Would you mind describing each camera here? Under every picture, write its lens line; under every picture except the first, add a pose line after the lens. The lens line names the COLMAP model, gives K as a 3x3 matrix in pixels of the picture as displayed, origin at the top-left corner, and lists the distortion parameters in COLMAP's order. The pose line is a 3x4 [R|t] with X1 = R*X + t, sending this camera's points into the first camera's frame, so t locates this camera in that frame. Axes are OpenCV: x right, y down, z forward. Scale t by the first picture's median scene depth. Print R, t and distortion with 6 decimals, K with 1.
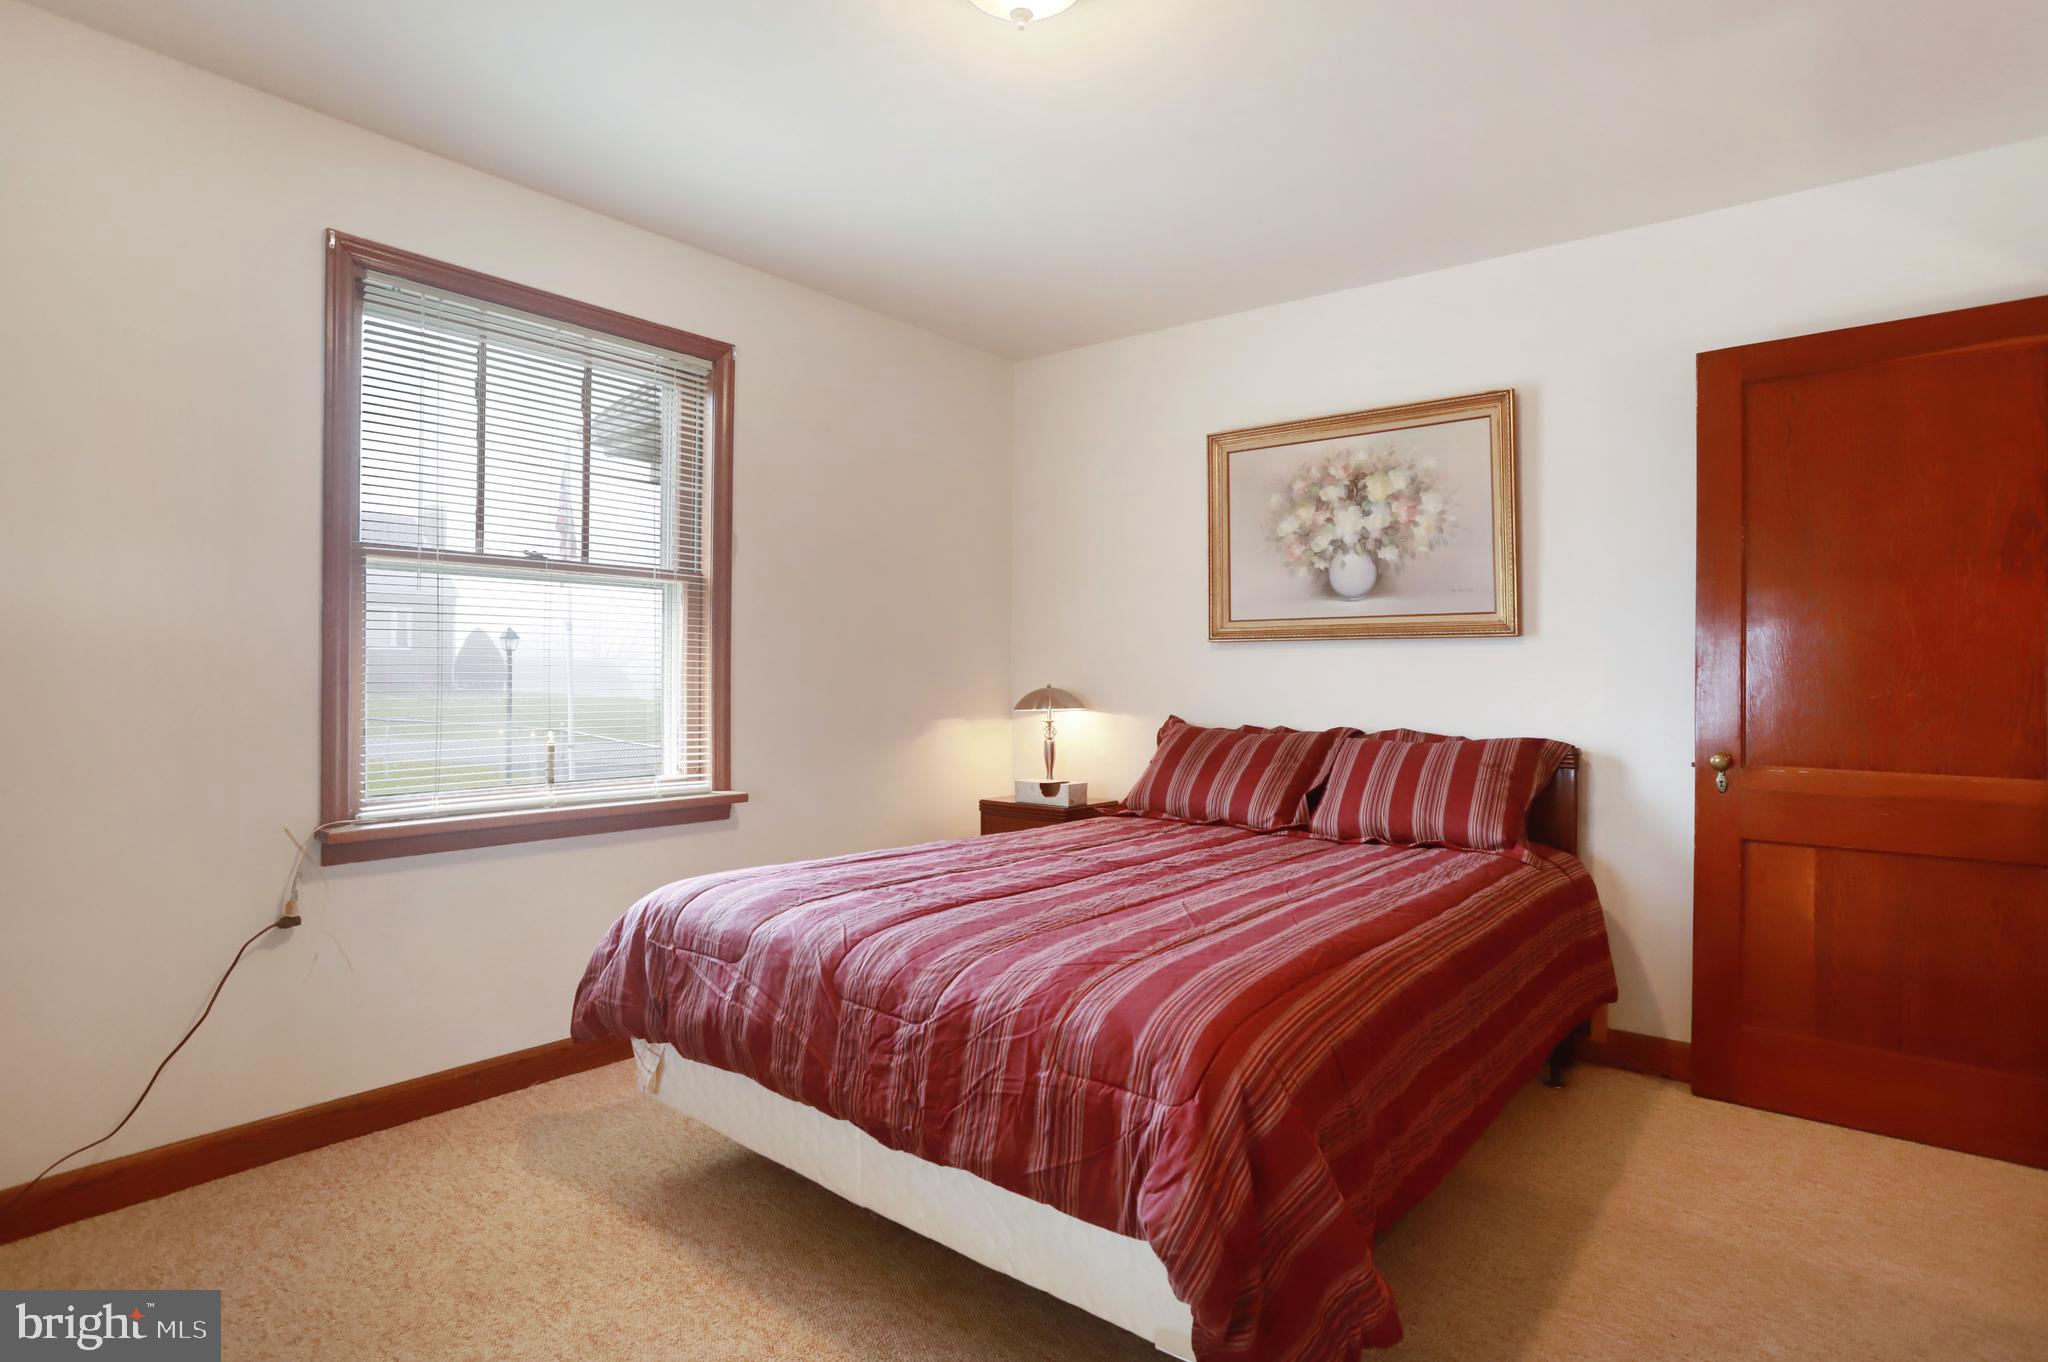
lens RADIAL K [[1062.9, 0, 1017.2], [0, 1062.9, 672.5], [0, 0, 1]] dist [-0.071688, 0.032822]
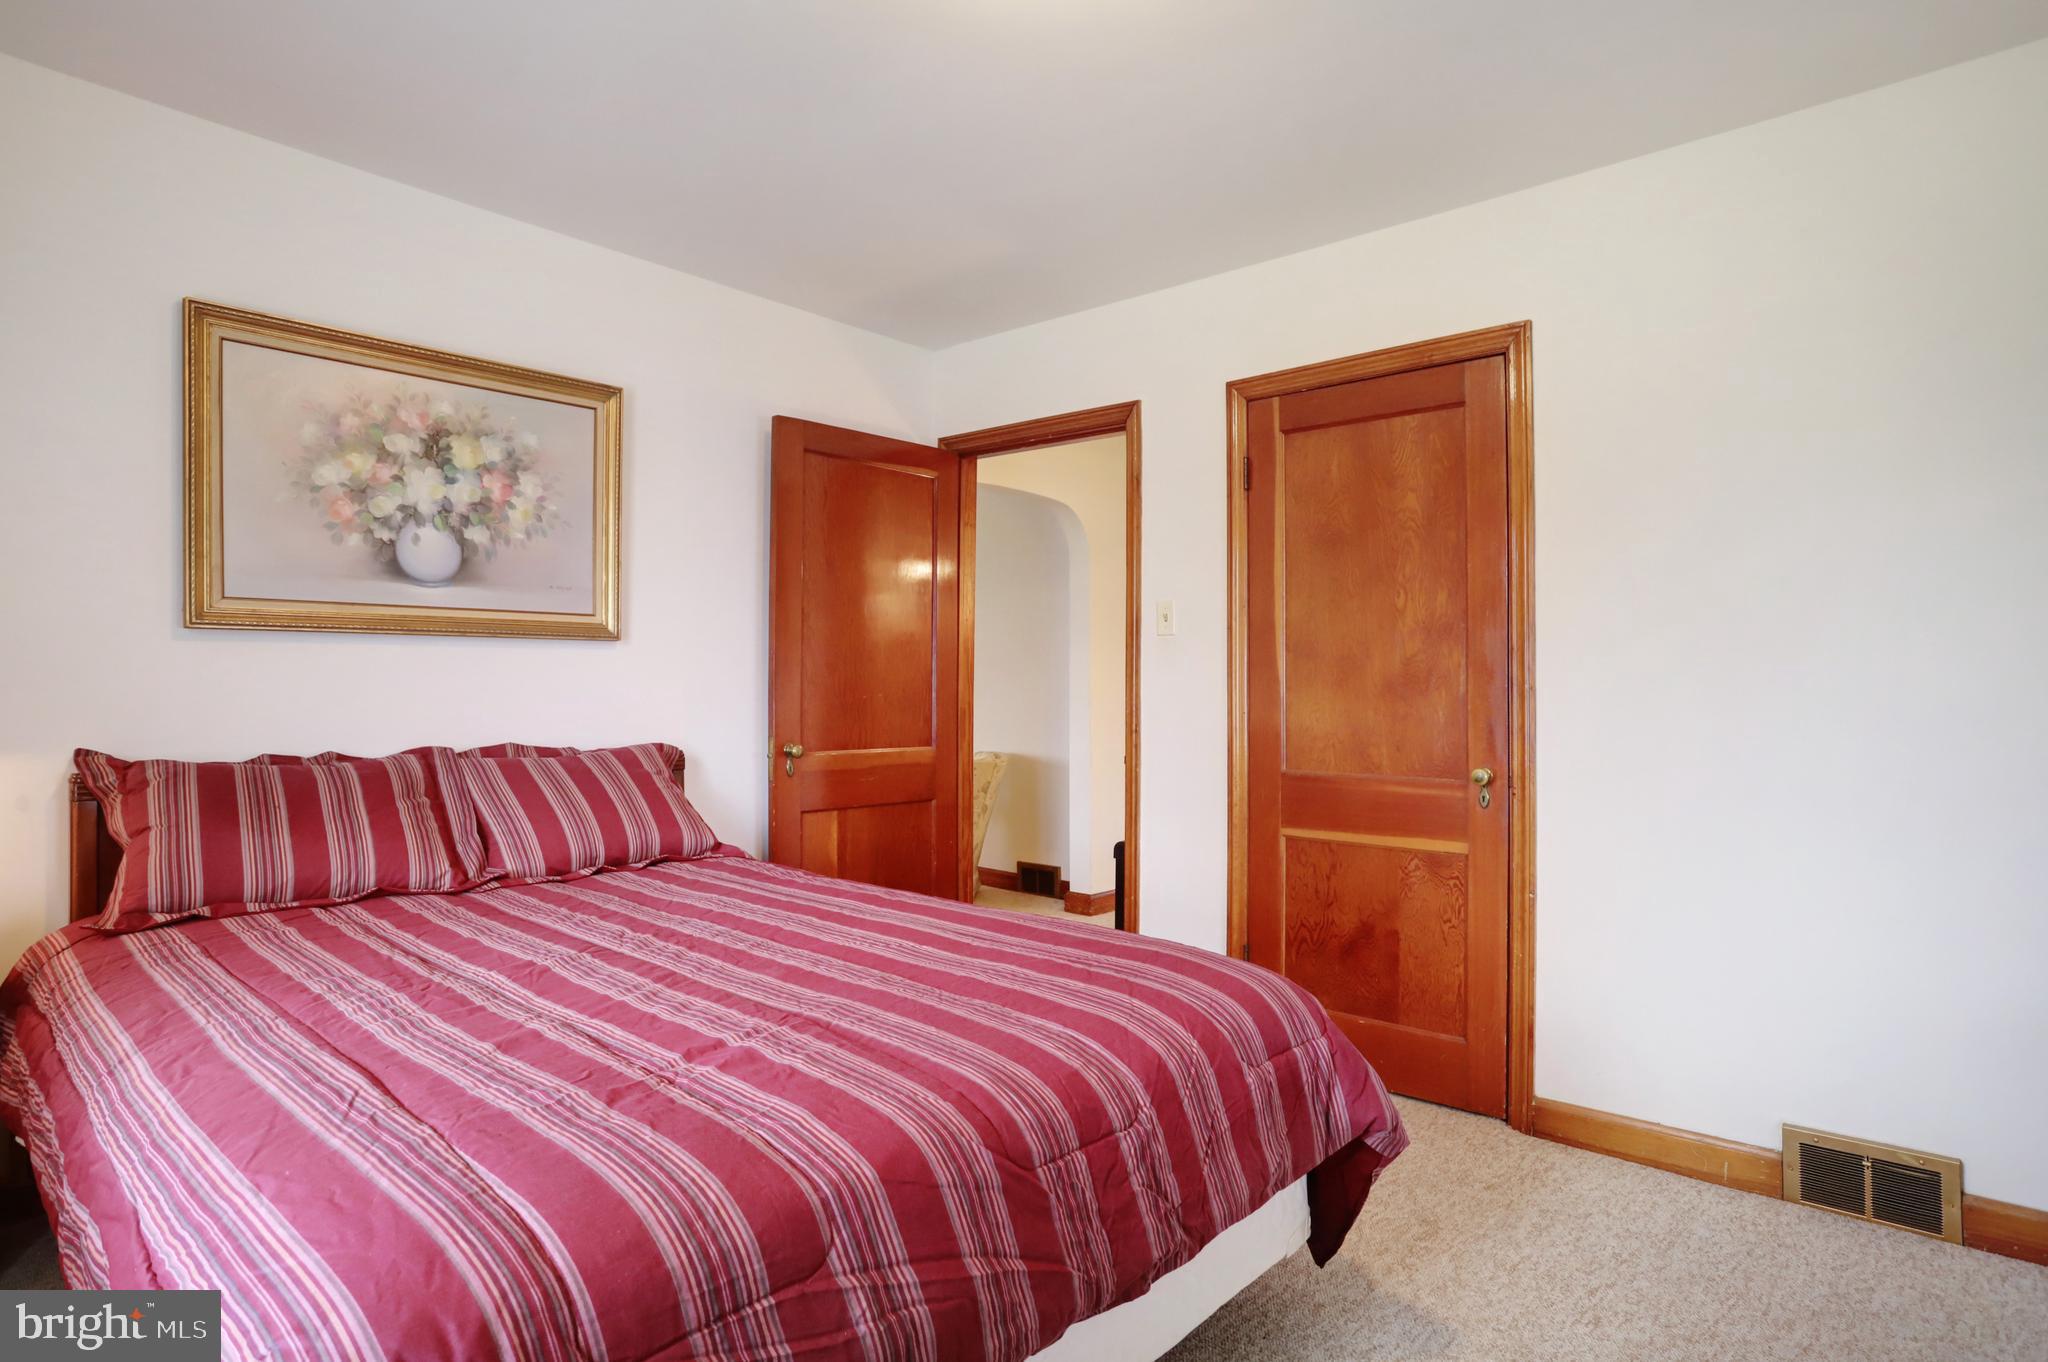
lens RADIAL K [[1062.9, 0, 1017.2], [0, 1062.9, 672.5], [0, 0, 1]] dist [-0.071688, 0.032822]
pose [[0.054416, 0.008645, 0.998481, -0.440549], [-0.002392, 0.999961, -0.008527, 0.001923], [-0.998515, -0.001924, 0.054435, 0.521190]]
